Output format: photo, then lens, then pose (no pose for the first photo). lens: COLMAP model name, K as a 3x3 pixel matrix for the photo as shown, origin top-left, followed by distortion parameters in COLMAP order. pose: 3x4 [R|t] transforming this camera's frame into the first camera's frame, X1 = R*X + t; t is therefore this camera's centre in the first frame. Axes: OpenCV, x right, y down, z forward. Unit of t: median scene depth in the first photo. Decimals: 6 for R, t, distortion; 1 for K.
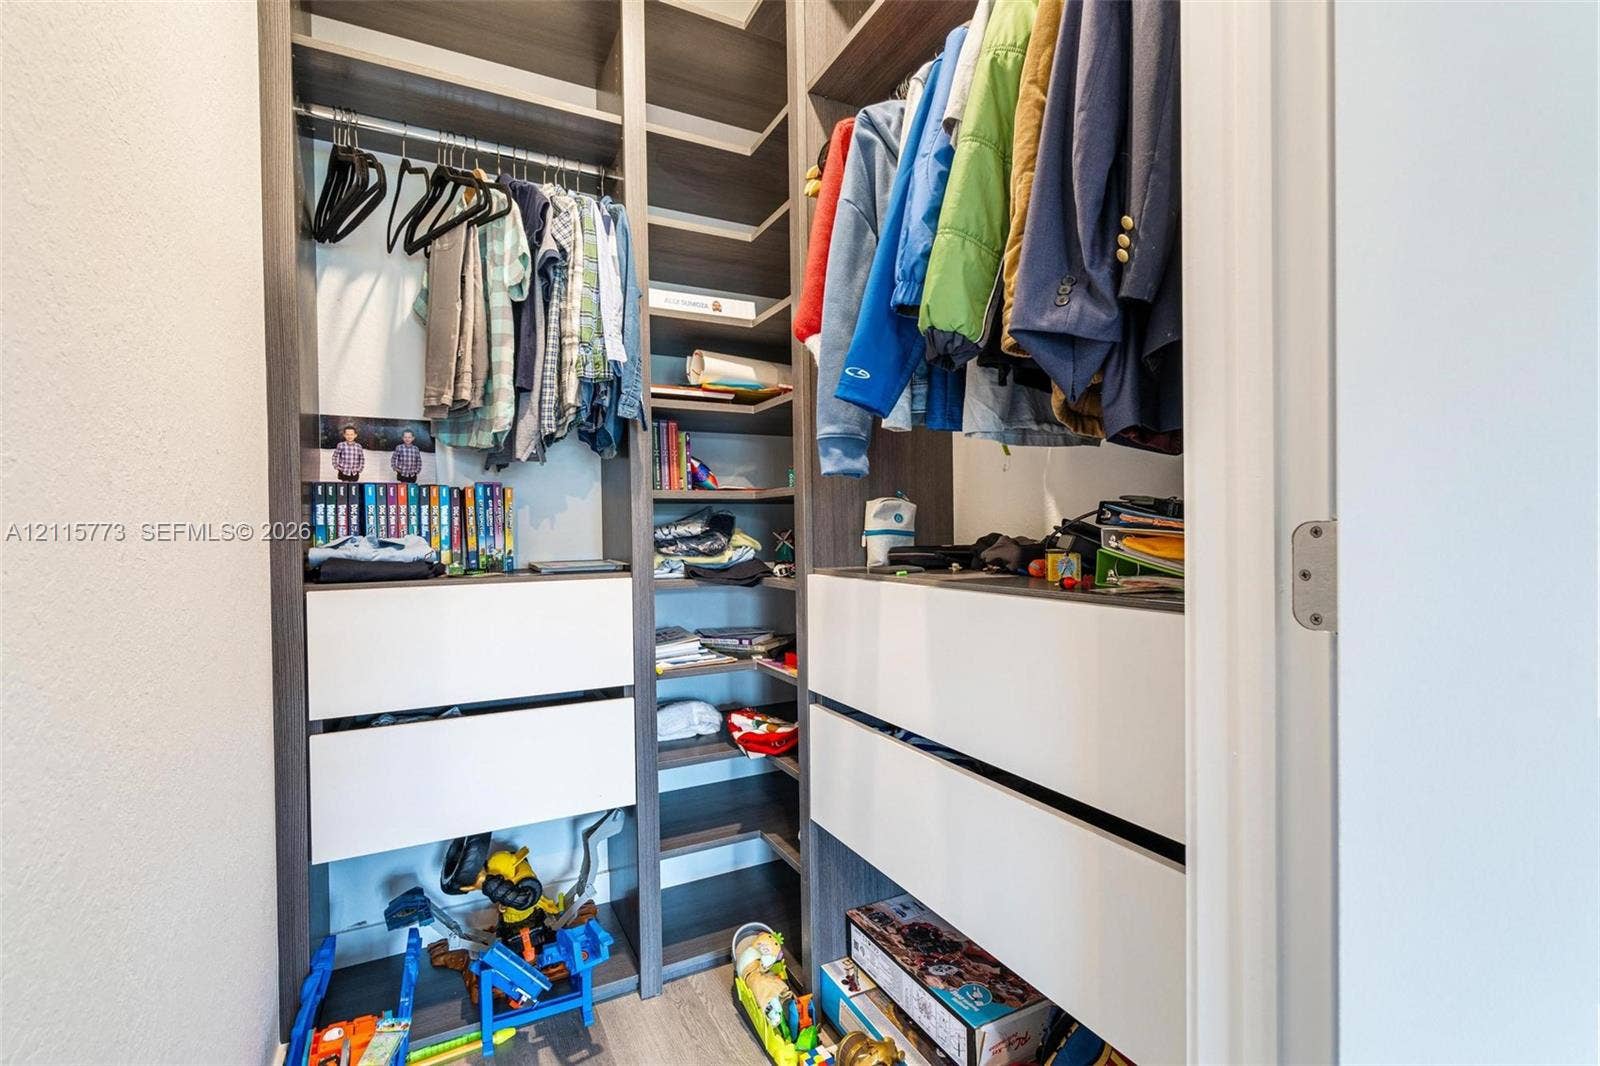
lens RADIAL K [[719.6, 0, 804.4], [0, 719.6, 537.0], [0, 0, 1]] dist [-0.001675, 0.000767]
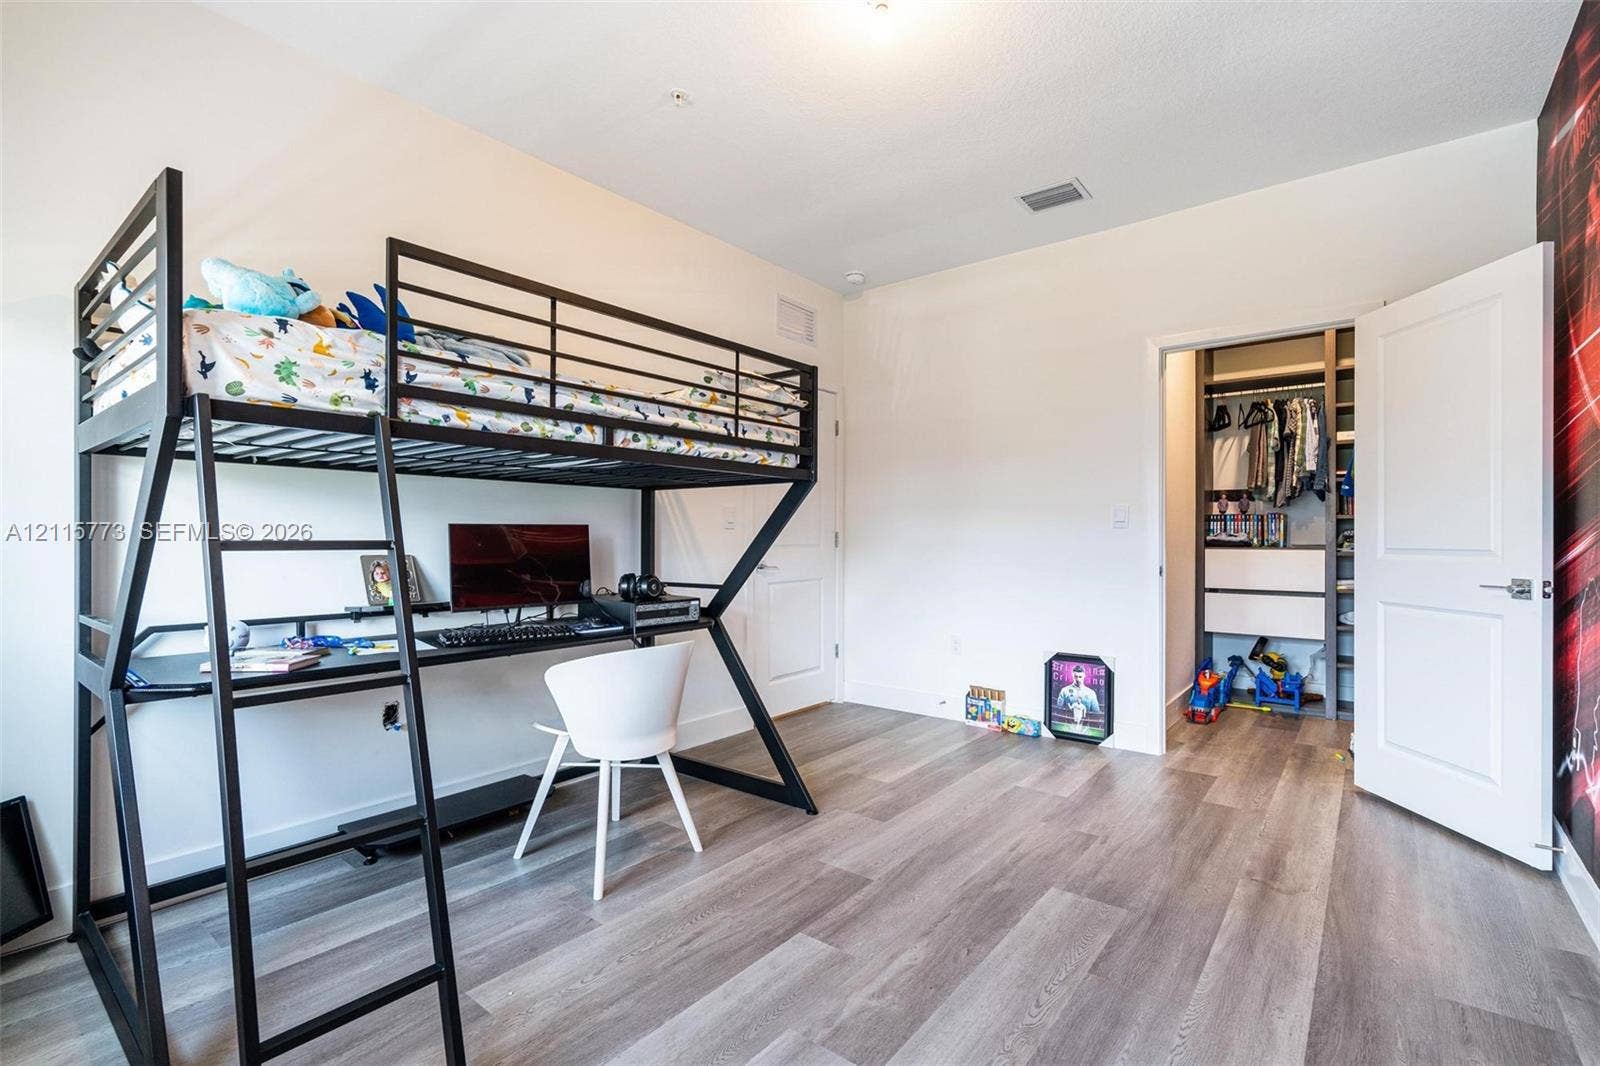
lens RADIAL K [[719.6, 0, 804.4], [0, 719.6, 537.0], [0, 0, 1]] dist [-0.001675, 0.000767]
pose [[0.405656, 0.016174, -0.913883, 1.361707], [-0.018952, 0.999777, 0.009281, 0.021301], [0.913829, 0.013555, 0.405872, -1.745241]]
